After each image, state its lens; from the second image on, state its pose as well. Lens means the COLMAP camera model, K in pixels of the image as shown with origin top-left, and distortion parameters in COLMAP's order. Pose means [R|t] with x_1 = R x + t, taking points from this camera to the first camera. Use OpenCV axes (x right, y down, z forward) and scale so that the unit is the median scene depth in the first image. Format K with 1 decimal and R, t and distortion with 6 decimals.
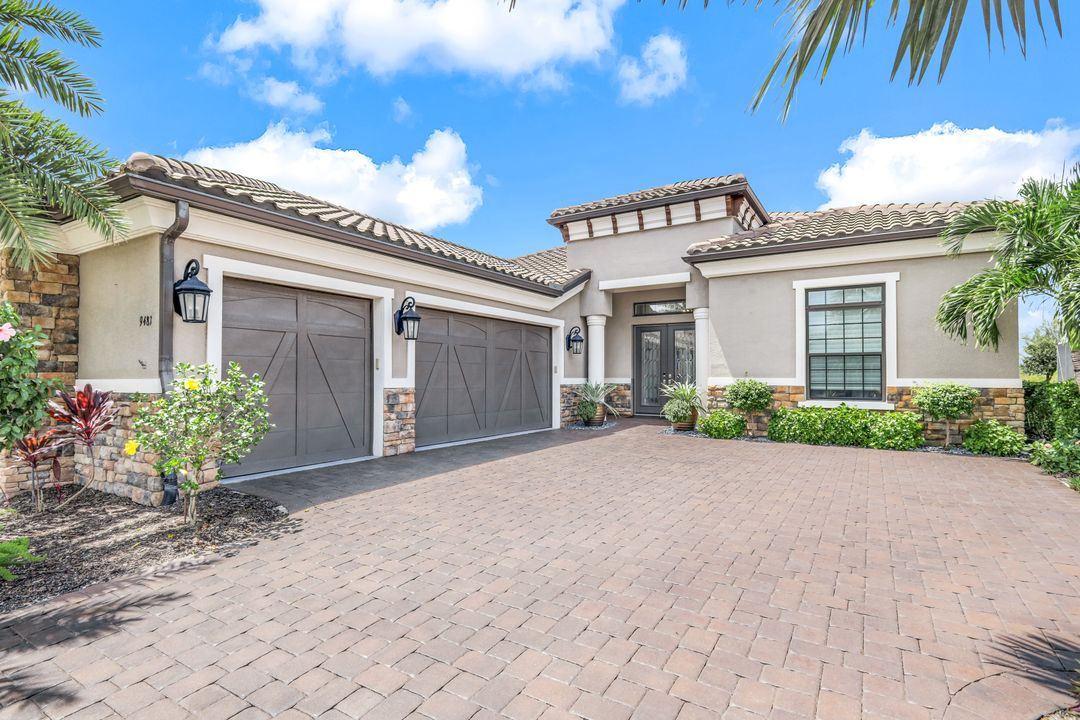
lens RADIAL K [[529.0, 0, 540.6], [0, 529.0, 364.5], [0, 0, 1]] dist [0.000650, 0.000442]
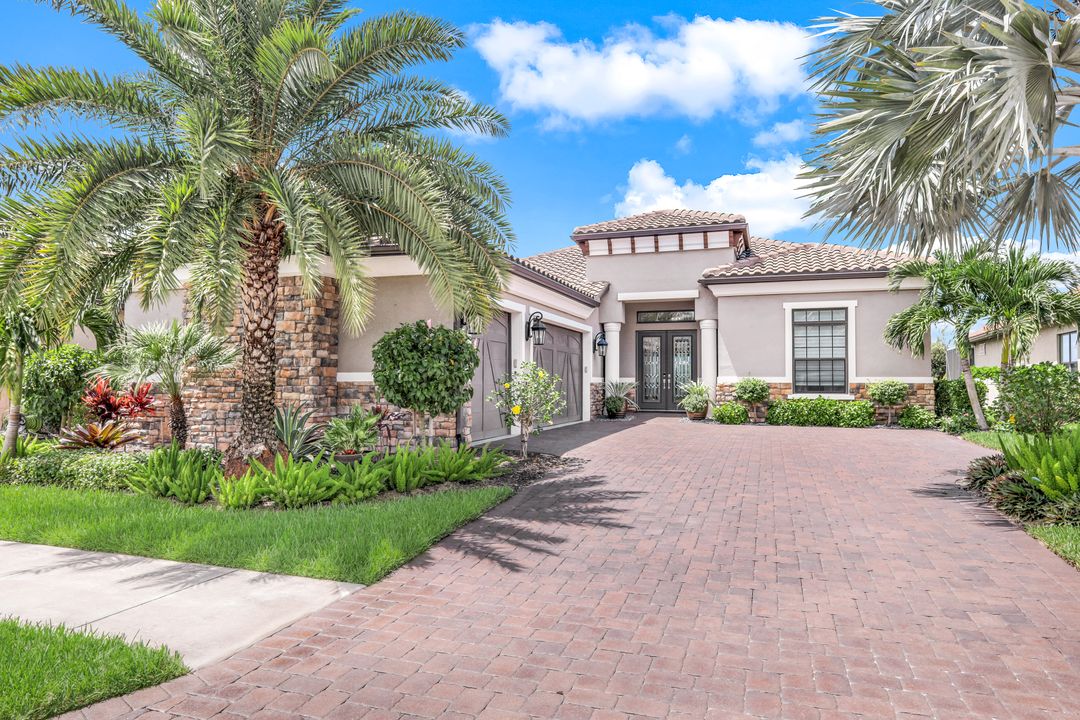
lens RADIAL K [[661.1, 0, 539.3], [0, 661.1, 358.6], [0, 0, 1]] dist [-0.001306, -0.000690]
pose [[0.974294, 0.010189, 0.225048, -0.488622], [-0.007267, 0.999878, -0.013809, 0.007596], [-0.225161, 0.011819, 0.974250, -0.465550]]
